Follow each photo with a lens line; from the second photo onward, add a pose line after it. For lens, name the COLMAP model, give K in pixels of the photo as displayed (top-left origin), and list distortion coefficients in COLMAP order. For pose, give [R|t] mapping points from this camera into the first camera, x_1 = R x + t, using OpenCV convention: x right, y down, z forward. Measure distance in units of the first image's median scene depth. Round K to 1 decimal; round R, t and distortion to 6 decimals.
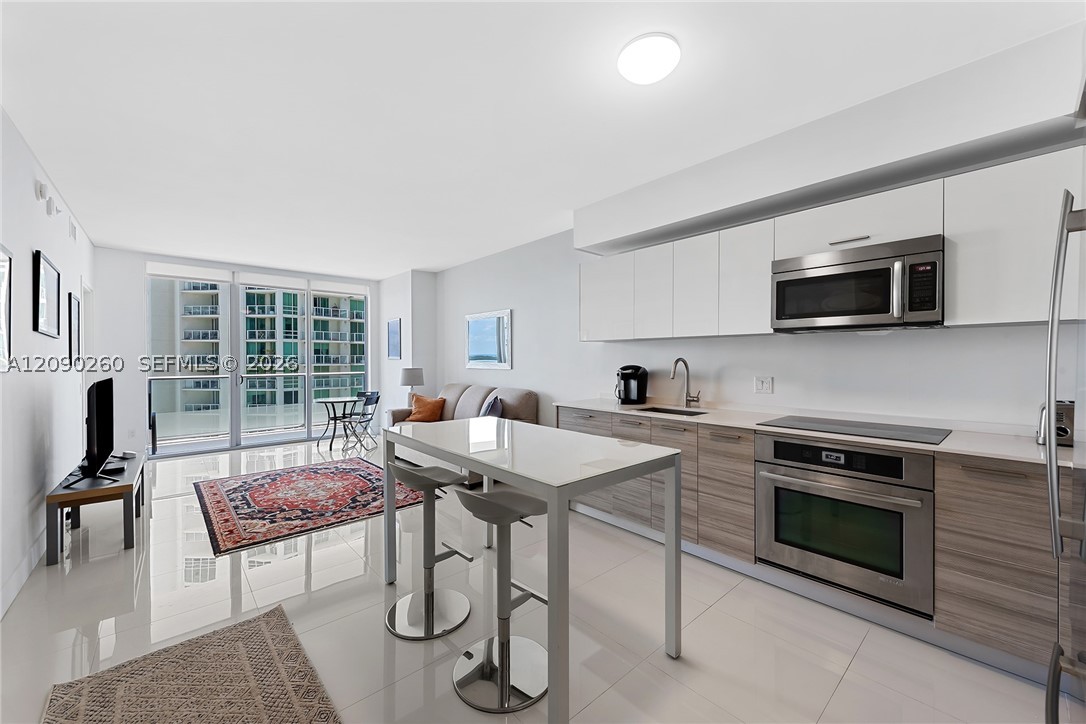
lens RADIAL K [[422.0, 0, 540.6], [0, 422.0, 362.8], [0, 0, 1]] dist [0.014232, -0.004320]
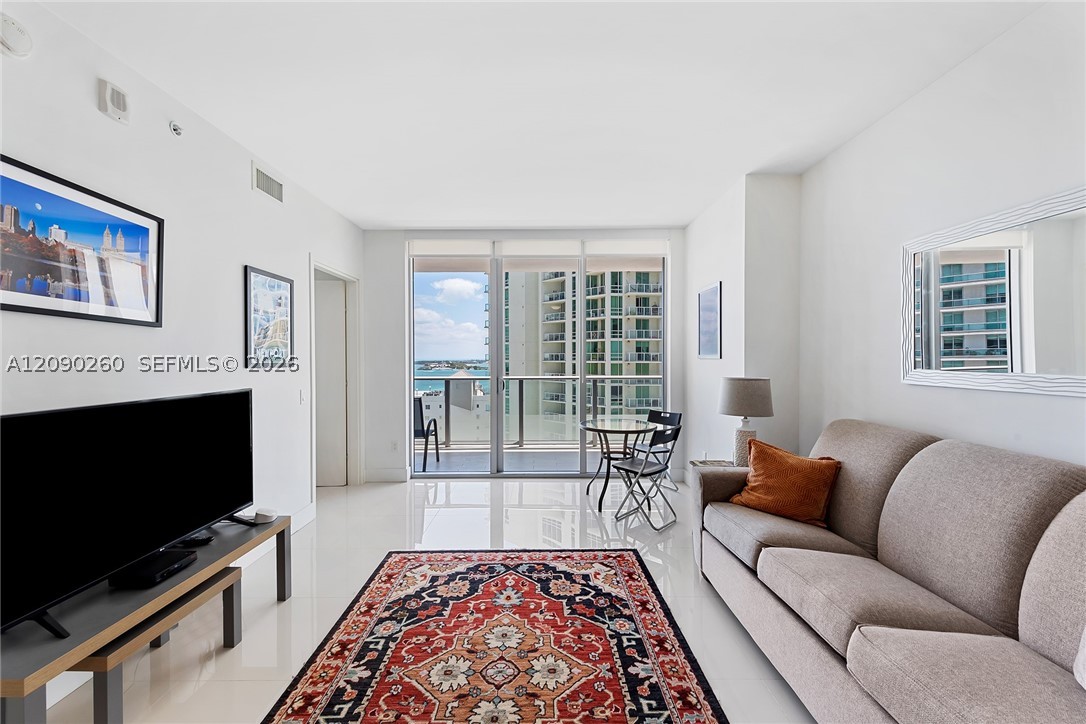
lens RADIAL K [[422.0, 0, 542.2], [0, 422.0, 361.6], [0, 0, 1]] dist [0.014232, -0.004320]
pose [[0.752491, 0.008176, -0.658551, -0.247751], [-0.005972, 0.999967, 0.005592, -0.010646], [0.658575, -0.000275, 0.752515, 0.743682]]
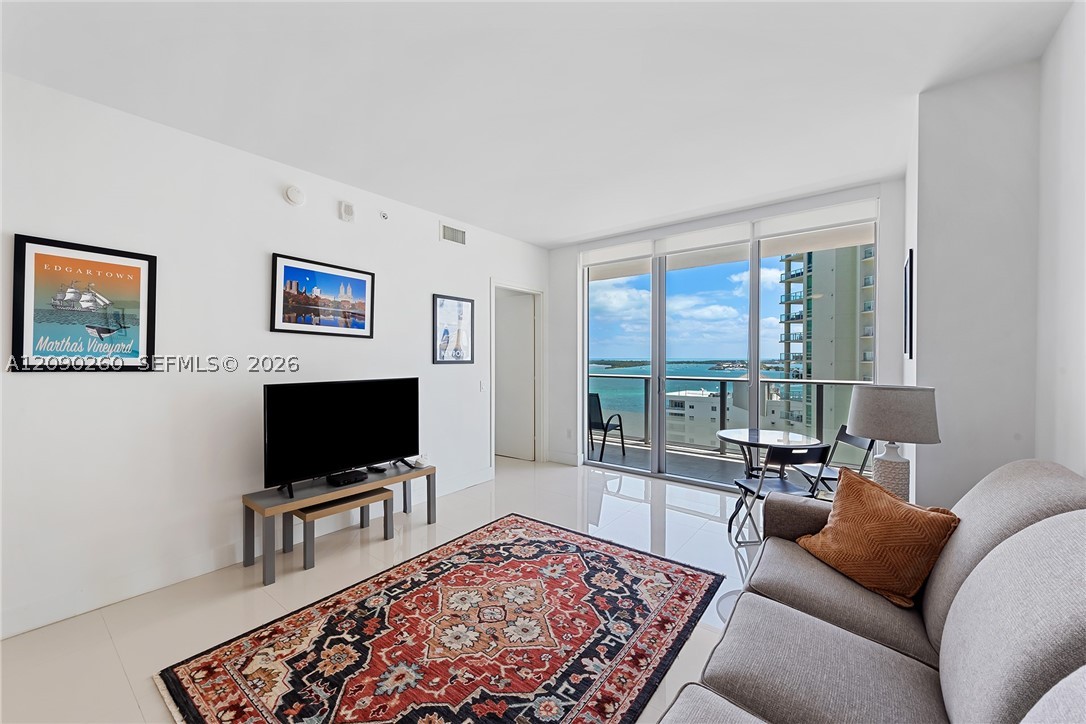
lens RADIAL K [[422.0, 0, 540.2], [0, 422.0, 361.7], [0, 0, 1]] dist [0.014232, -0.004320]
pose [[0.183675, 0.013673, -0.982892, -0.034768], [-0.008157, 0.999890, 0.012385, -0.012996], [0.982953, 0.005742, 0.183767, 1.002809]]
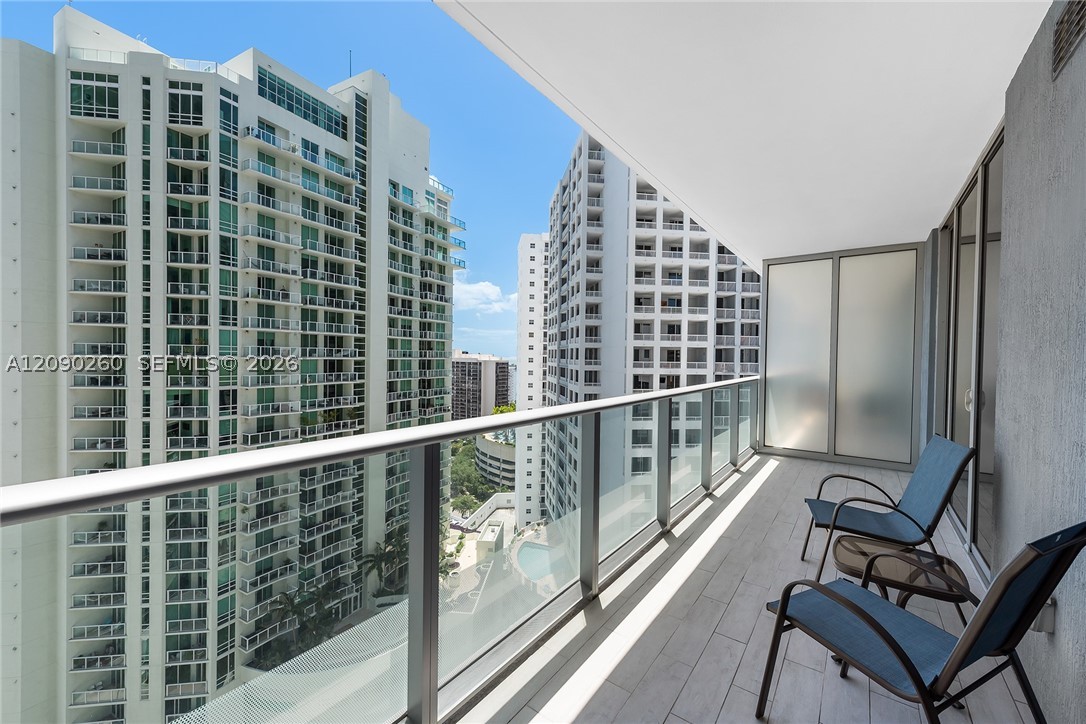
lens RADIAL K [[422.0, 0, 539.3], [0, 422.0, 361.7], [0, 0, 1]] dist [0.014232, -0.004320]
pose [[0.979998, 0.015478, 0.198406, -2.083208], [-0.017163, 0.999830, 0.006775, -0.041899], [-0.198268, -0.010045, 0.980096, 0.950996]]
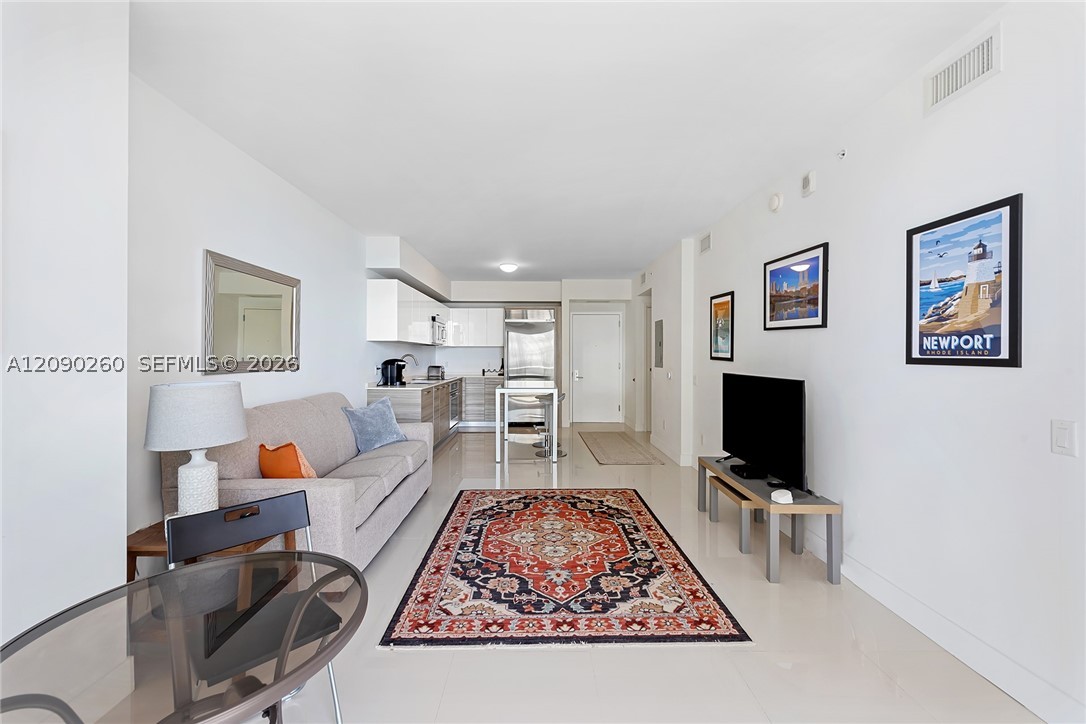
lens RADIAL K [[437.9, 0, 541.3], [0, 437.9, 354.4], [0, 0, 1]] dist [-0.001722, -0.000243]
pose [[-0.756611, 0.003770, 0.653855, -1.049192], [0.008110, 0.999961, 0.003619, -0.011407], [-0.653815, 0.008041, -0.756611, 1.632921]]
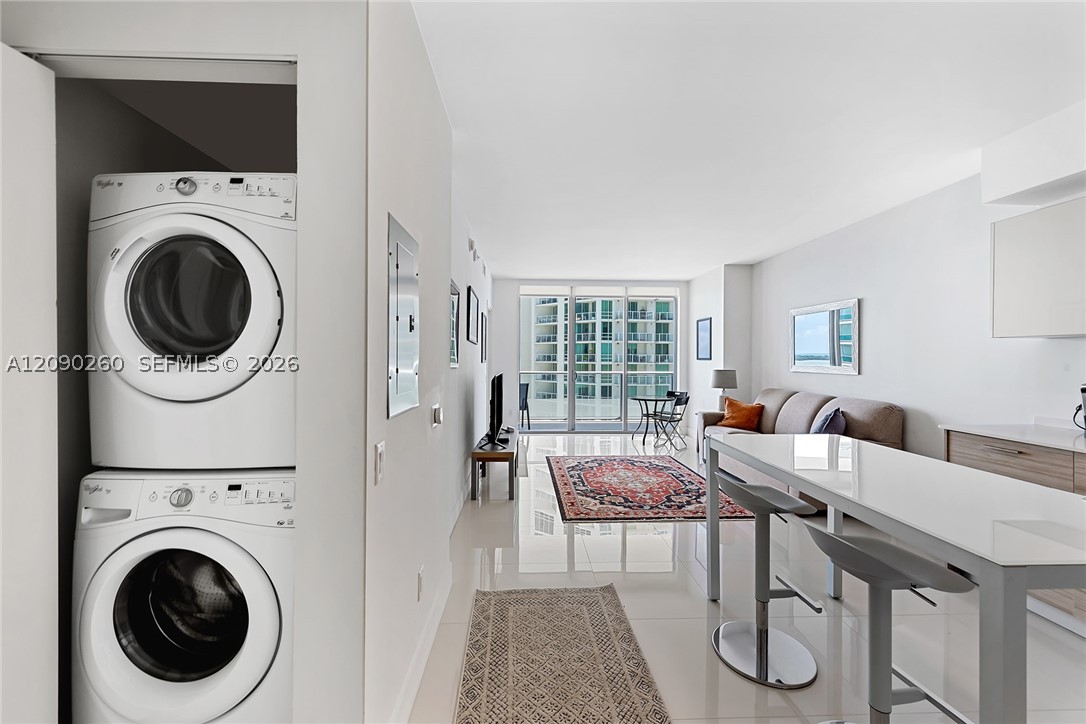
lens RADIAL K [[422.0, 0, 542.3], [0, 422.0, 359.8], [0, 0, 1]] dist [0.014232, -0.004320]
pose [[0.776133, 0.009402, -0.630500, -0.036352], [-0.012534, 0.999921, -0.000518, -0.005802], [0.630445, 0.008305, 0.776189, 0.013734]]
